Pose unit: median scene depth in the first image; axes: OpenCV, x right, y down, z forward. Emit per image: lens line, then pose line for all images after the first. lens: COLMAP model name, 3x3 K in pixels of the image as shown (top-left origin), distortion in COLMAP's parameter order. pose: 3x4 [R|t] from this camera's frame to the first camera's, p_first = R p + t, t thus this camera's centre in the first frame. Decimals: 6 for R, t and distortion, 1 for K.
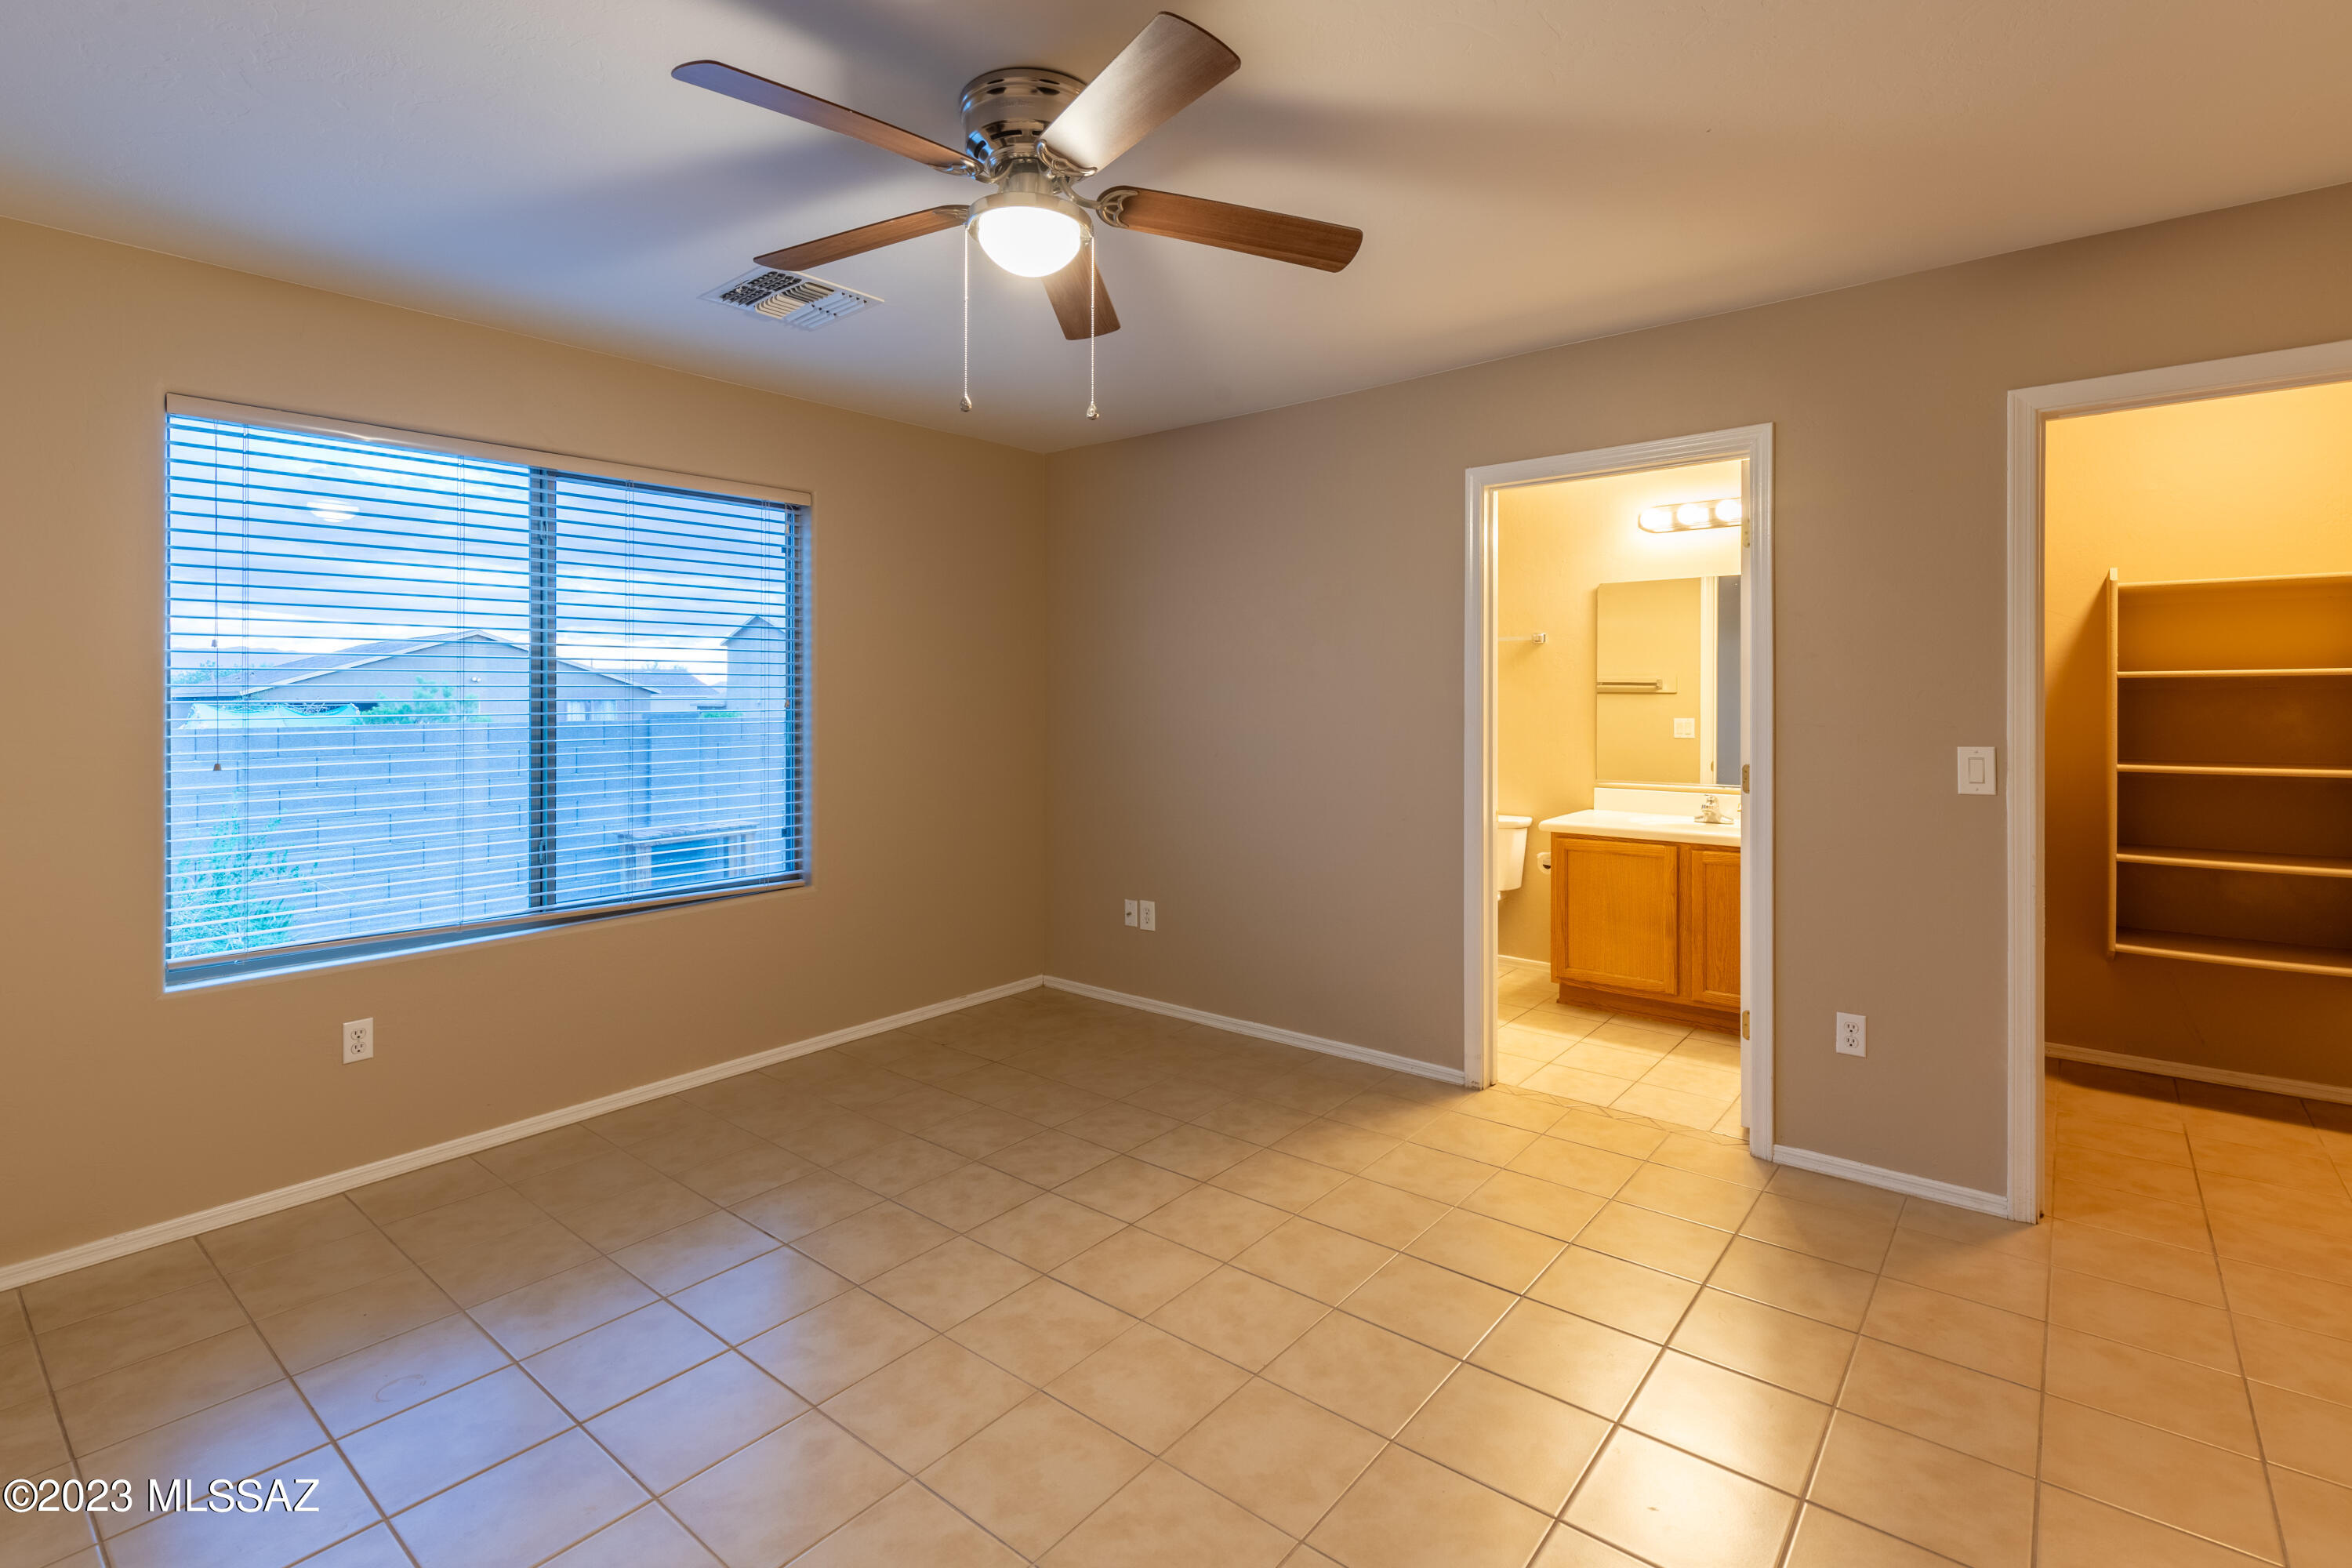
lens RADIAL K [[1107.2, 0, 1113.2], [0, 1107.2, 698.6], [0, 0, 1]] dist [0.013194, -0.000523]
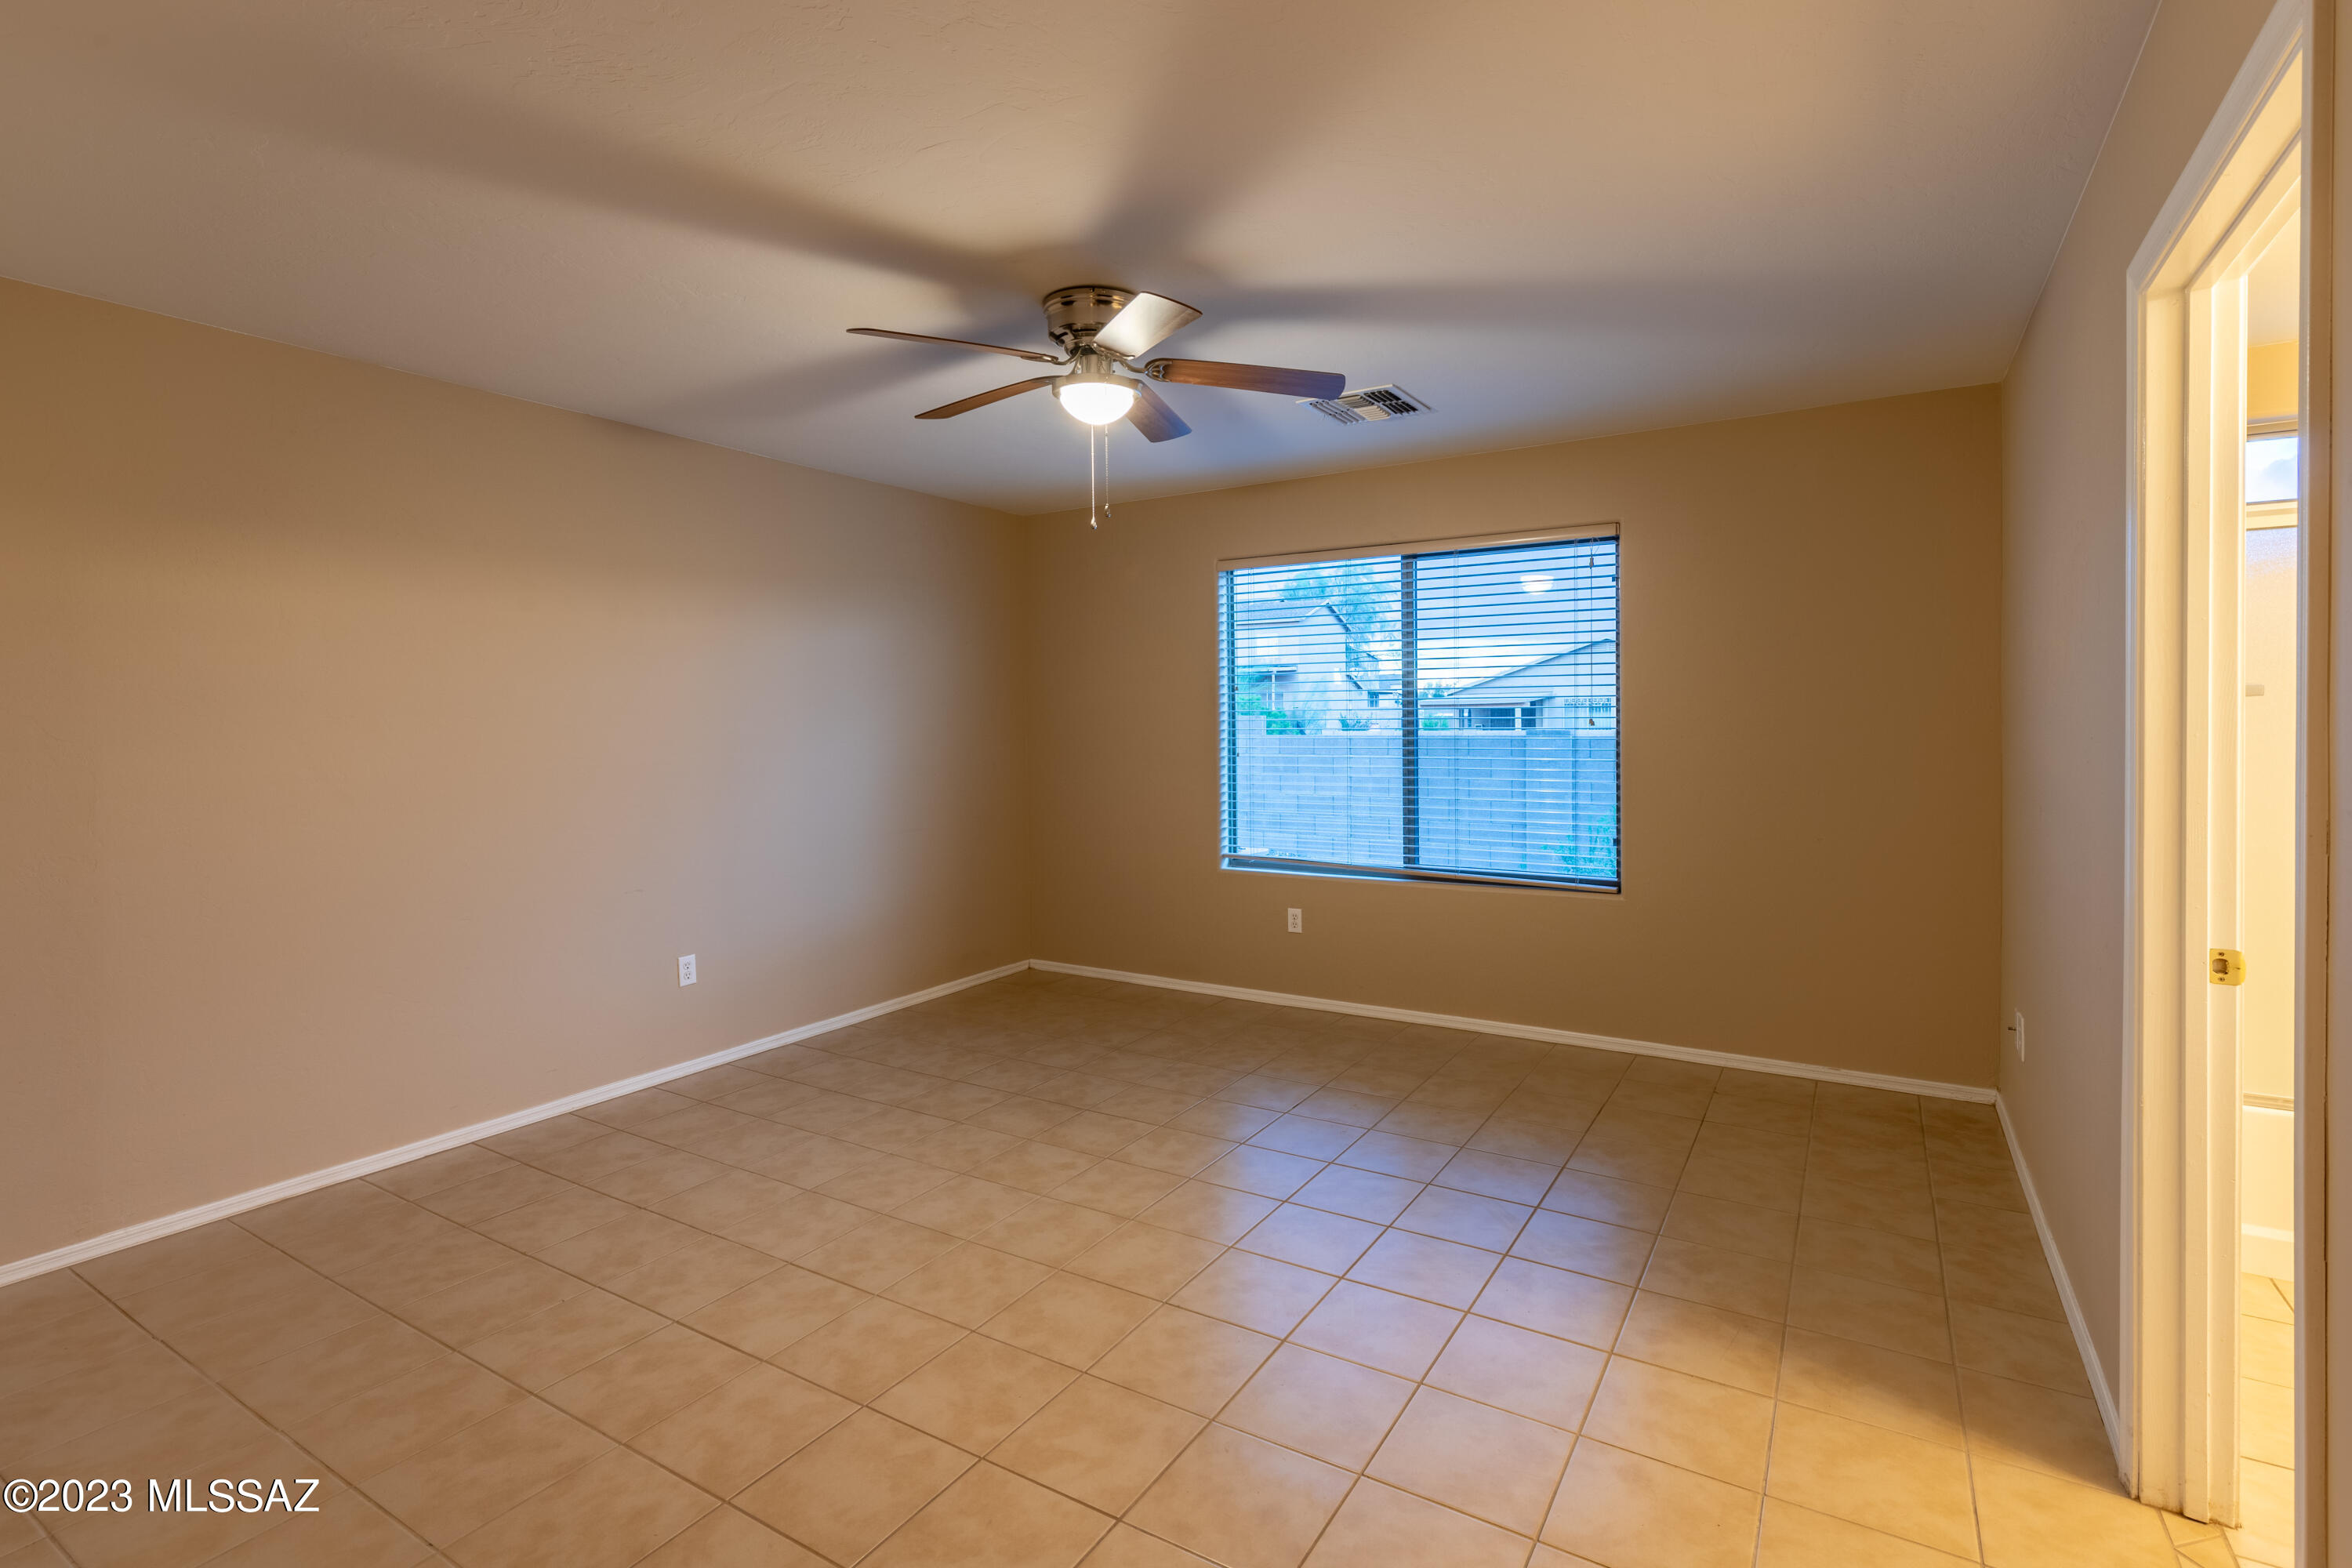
lens RADIAL K [[1054.7, 0, 1259.3], [0, 1054.7, 725.6], [0, 0, 1]] dist [0.003635, 0.000212]
pose [[0.199680, 0.009725, -0.979813, 0.939392], [0.003024, 0.999940, 0.010541, -0.005815], [0.979857, -0.005068, 0.199638, 0.675075]]
